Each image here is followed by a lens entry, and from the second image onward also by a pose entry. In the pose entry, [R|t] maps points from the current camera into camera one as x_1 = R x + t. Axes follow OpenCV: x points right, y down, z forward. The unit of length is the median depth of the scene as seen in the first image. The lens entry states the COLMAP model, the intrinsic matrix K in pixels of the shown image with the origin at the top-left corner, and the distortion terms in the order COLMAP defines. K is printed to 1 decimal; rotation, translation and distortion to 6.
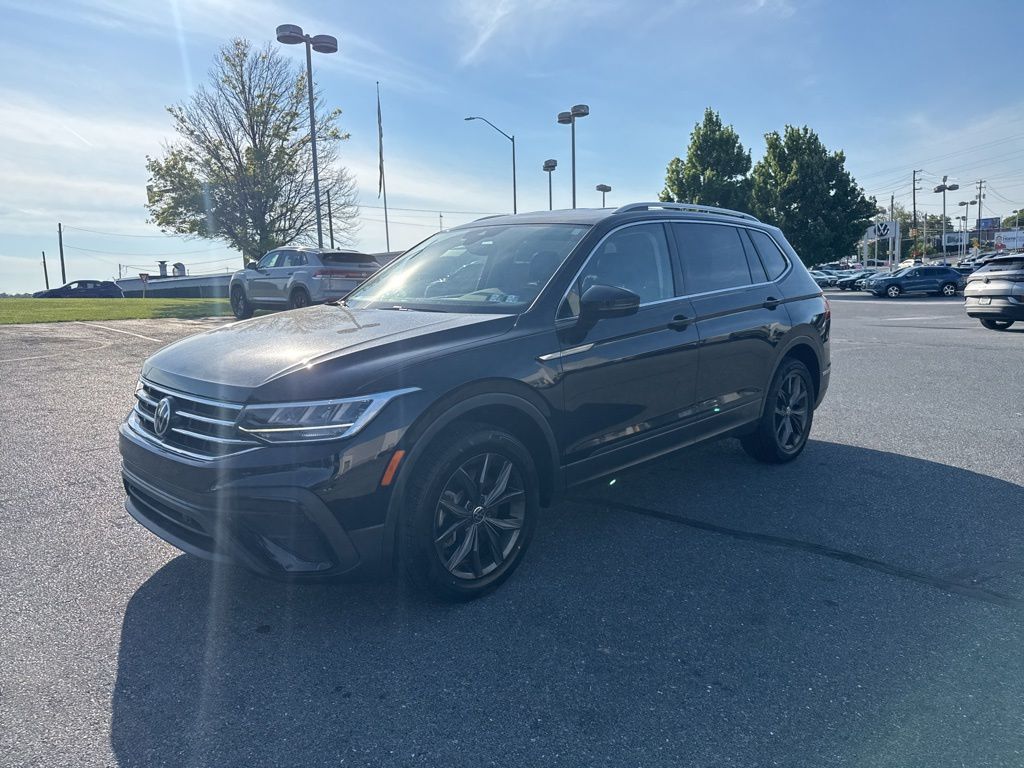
lens RADIAL K [[721.0, 0, 507.3], [0, 721.0, 387.0], [0, 0, 1]] dist [0.042119, -0.058624]
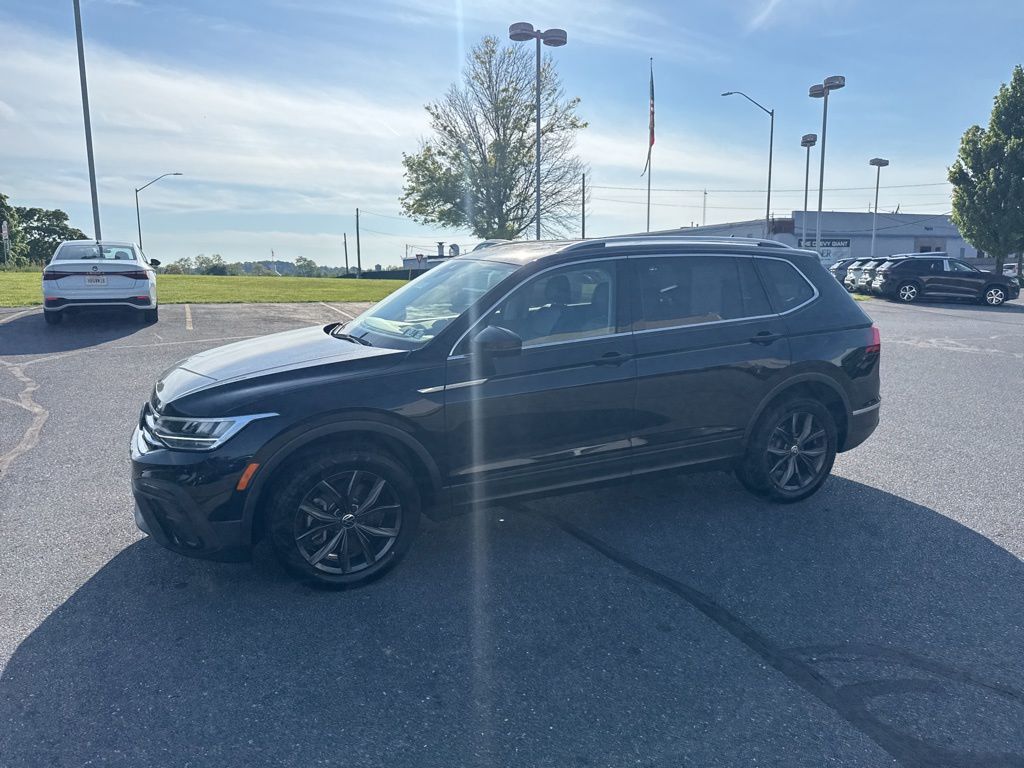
lens RADIAL K [[721.0, 0, 514.7], [0, 721.0, 393.6], [0, 0, 1]] dist [0.042119, -0.058624]
pose [[0.938880, 0.076305, -0.335682, 0.061436], [-0.063646, 0.996790, 0.048570, -0.010935], [0.338311, -0.024236, 0.940722, -0.002310]]
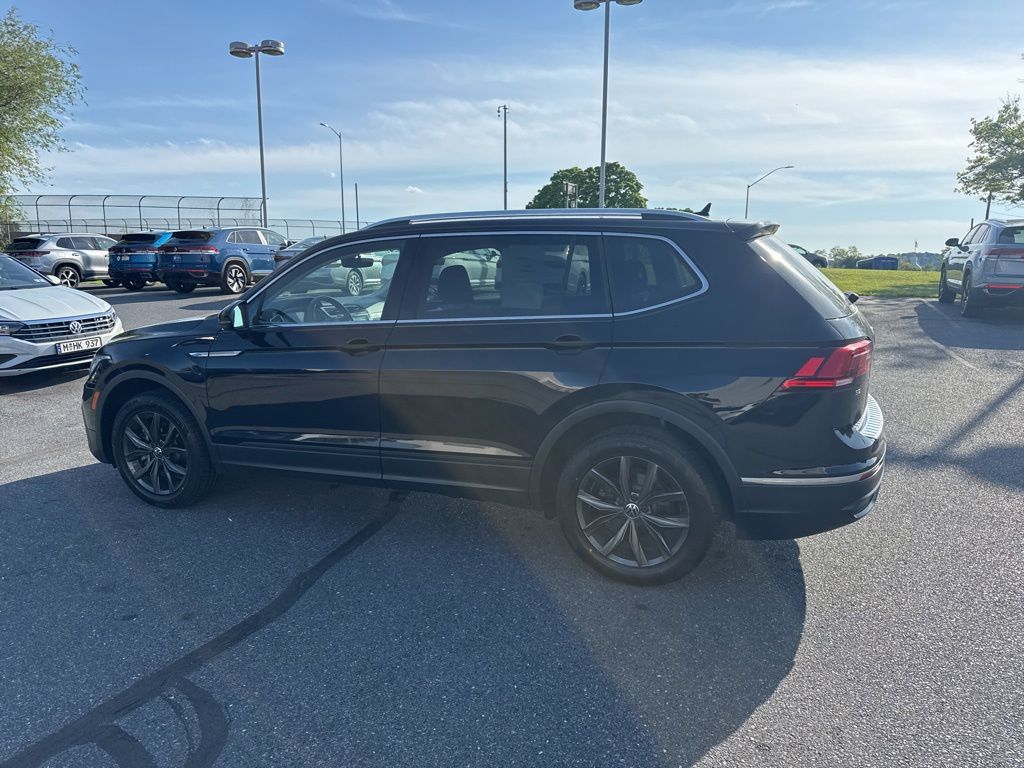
lens RADIAL K [[721.0, 0, 504.6], [0, 721.0, 393.0], [0, 0, 1]] dist [0.042119, -0.058624]
pose [[0.378634, 0.187570, -0.906341, 0.158535], [-0.137430, 0.979788, 0.145357, -0.026091], [0.915286, 0.069521, 0.396759, 0.107379]]
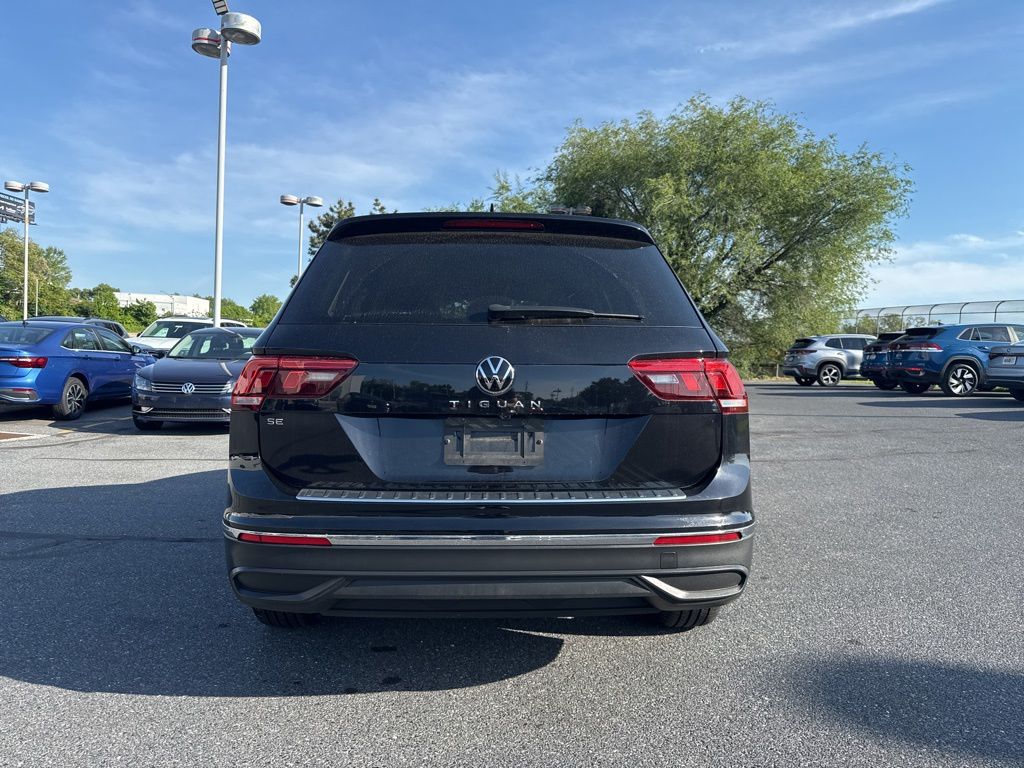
lens RADIAL K [[721.0, 0, 506.7], [0, 721.0, 392.1], [0, 0, 1]] dist [0.042119, -0.058624]
pose [[-0.679431, 0.033293, -0.732984, 0.121727], [-0.120863, 0.980246, 0.156557, -0.035816], [0.723717, 0.194960, -0.661986, 0.262603]]
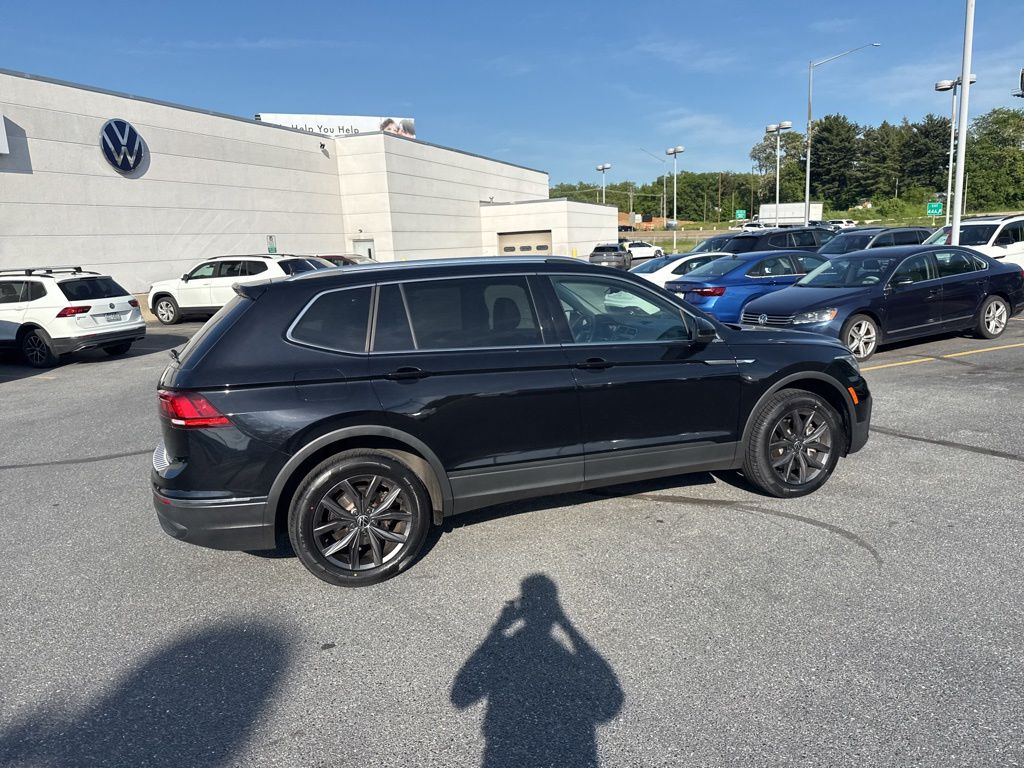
lens RADIAL K [[721.0, 0, 515.4], [0, 721.0, 387.0], [0, 0, 1]] dist [0.042119, -0.058624]
pose [[-0.912830, -0.000678, 0.408340, -0.056938], [0.131930, 0.945878, 0.296495, -0.060175], [-0.386441, 0.324522, -0.863336, 0.311427]]
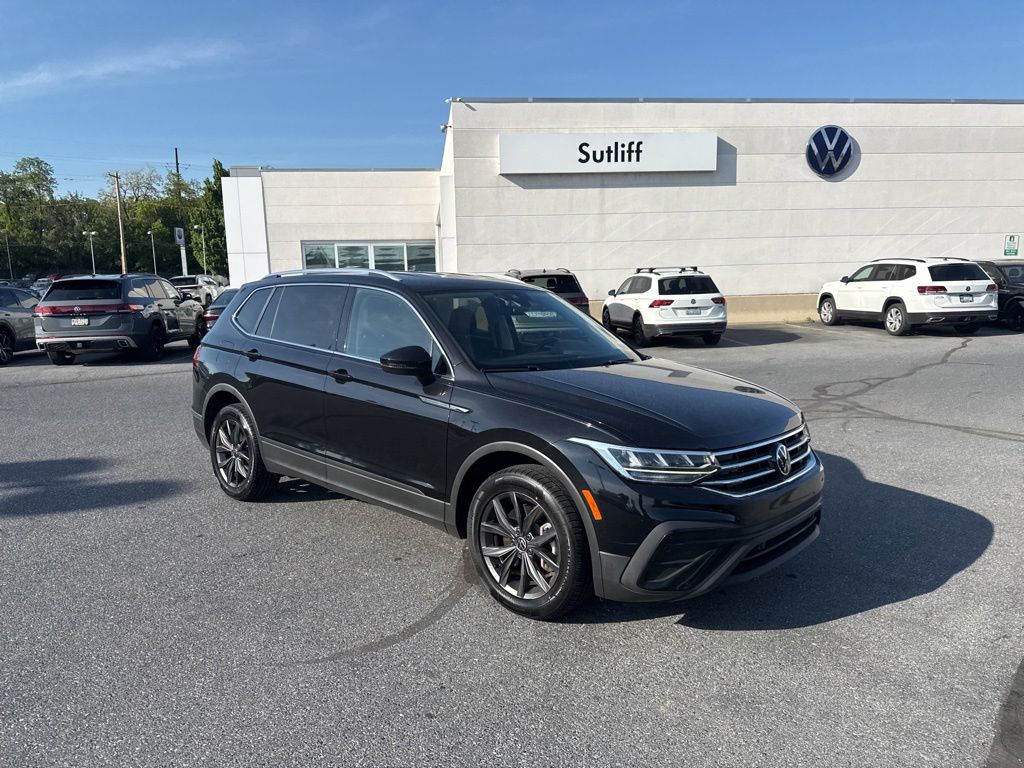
lens RADIAL K [[721.0, 0, 506.2], [0, 721.0, 387.4], [0, 0, 1]] dist [0.042119, -0.058624]
pose [[-0.037876, -0.119097, 0.992160, -0.164759], [0.154914, 0.980169, 0.123572, -0.029863], [-0.987202, 0.158380, -0.018676, 0.145846]]
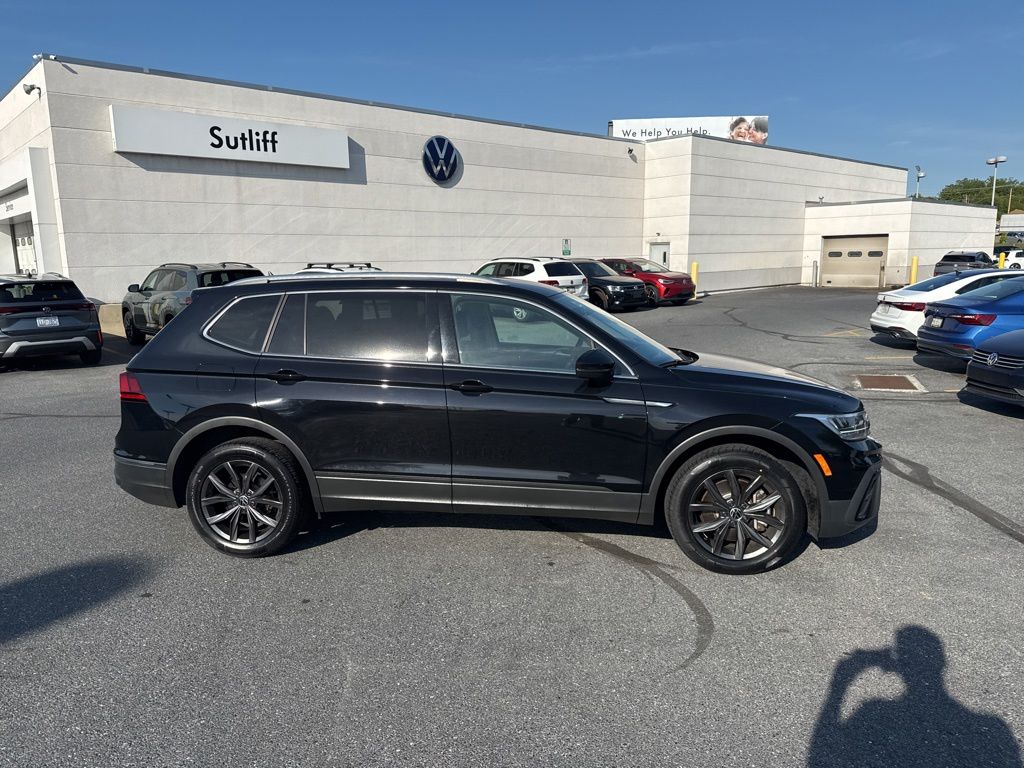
lens RADIAL K [[721.0, 0, 506.9], [0, 721.0, 385.1], [0, 0, 1]] dist [0.042119, -0.058624]
pose [[-0.617674, -0.090502, 0.781209, -0.127827], [0.144289, 0.963453, 0.225698, -0.050581], [-0.773084, 0.252128, -0.582041, 0.254638]]
